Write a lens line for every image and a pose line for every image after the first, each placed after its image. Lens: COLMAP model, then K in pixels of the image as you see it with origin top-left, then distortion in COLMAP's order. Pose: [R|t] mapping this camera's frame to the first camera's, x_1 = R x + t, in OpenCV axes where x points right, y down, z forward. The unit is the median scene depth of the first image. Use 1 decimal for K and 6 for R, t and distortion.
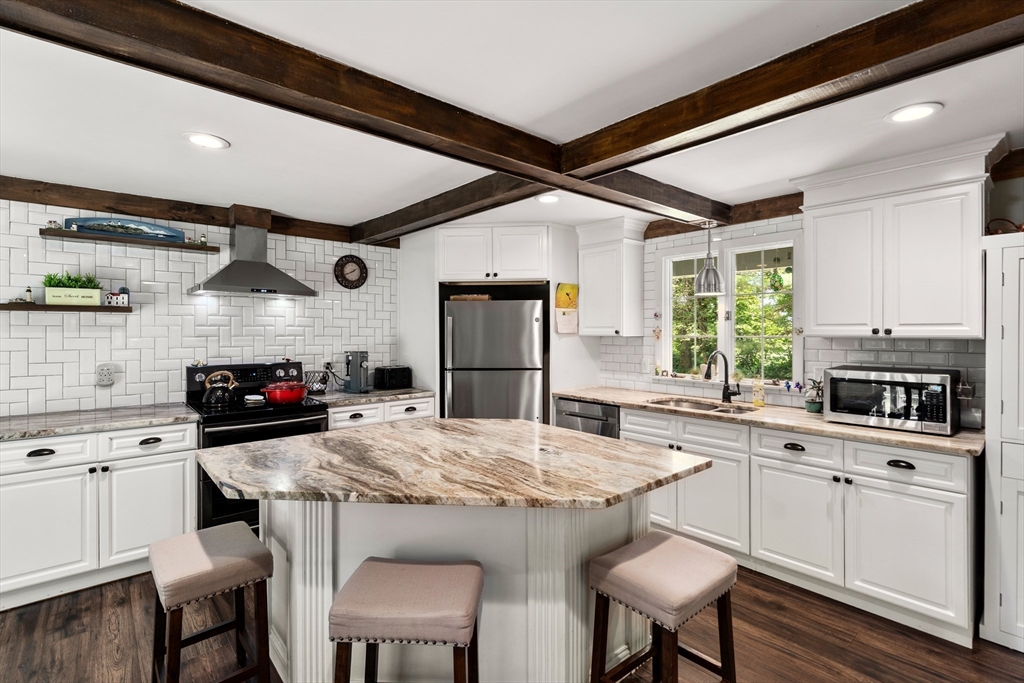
lens RADIAL K [[480.8, 0, 513.0], [0, 480.8, 332.1], [0, 0, 1]] dist [-0.002767, 0.002252]
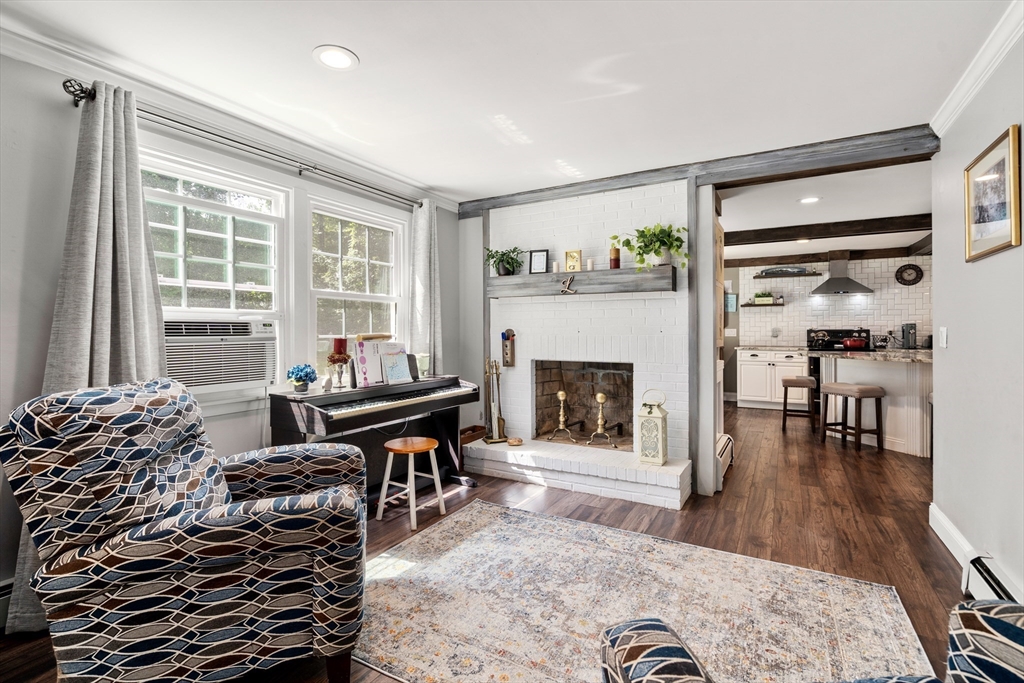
lens RADIAL K [[480.8, 0, 505.9], [0, 480.8, 331.4], [0, 0, 1]] dist [-0.002767, 0.002252]
pose [[0.319603, 0.002221, -0.947549, 0.930986], [0.002942, 0.999990, 0.003337, 0.067258], [0.947547, -0.003854, 0.319593, -0.973245]]
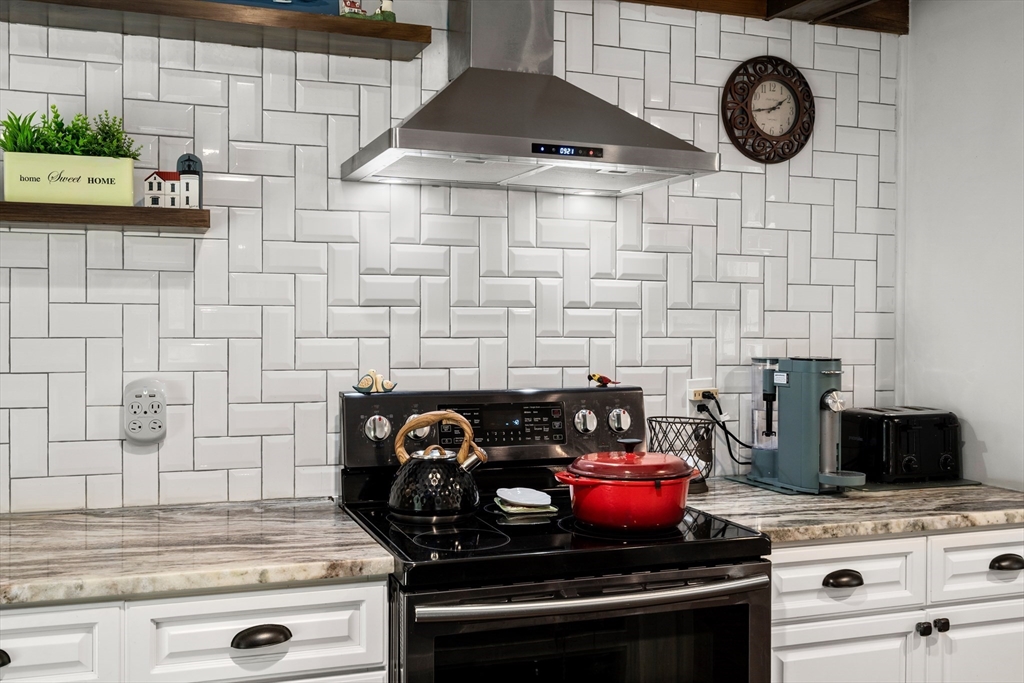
lens RADIAL K [[1025.0, 0, 510.5], [0, 1025.0, 339.2], [0, 0, 1]] dist [-0.002178, 0.000000]
pose [[0.931396, 0.008182, -0.363916, -0.306317], [-0.004281, 0.999924, 0.011524, 0.025087], [0.363983, -0.009175, 0.931360, 0.373261]]
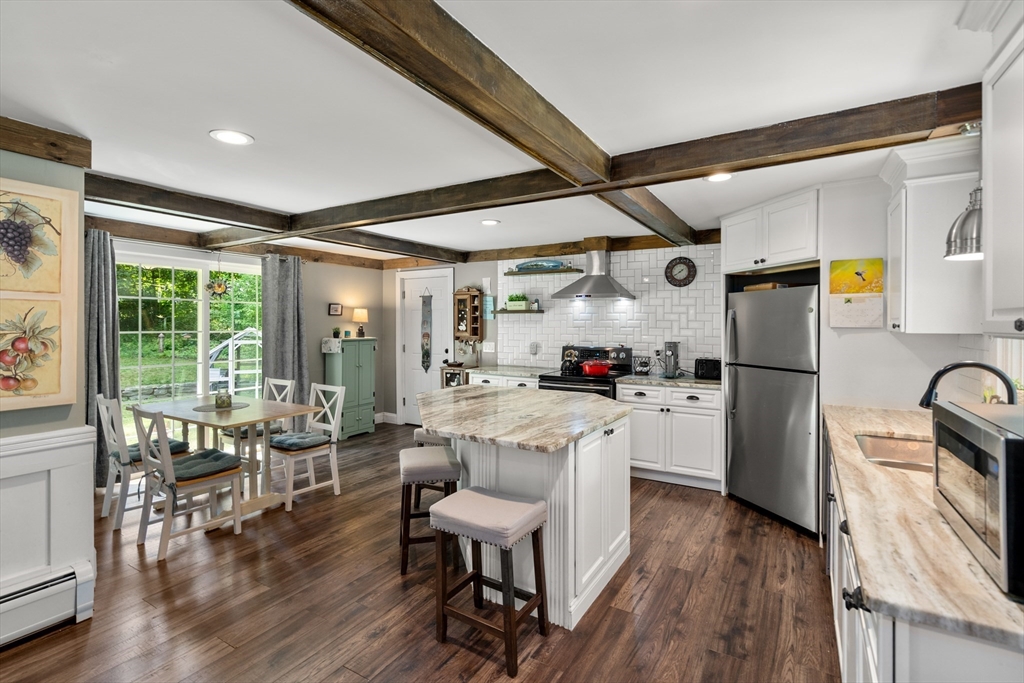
lens RADIAL K [[480.8, 0, 503.5], [0, 480.8, 326.9], [0, 0, 1]] dist [-0.002767, 0.002252]
pose [[0.293139, 0.007889, -0.956037, 0.775087], [-0.004055, 0.999967, 0.007008, -0.002105], [0.956061, 0.001823, 0.293161, 0.333171]]
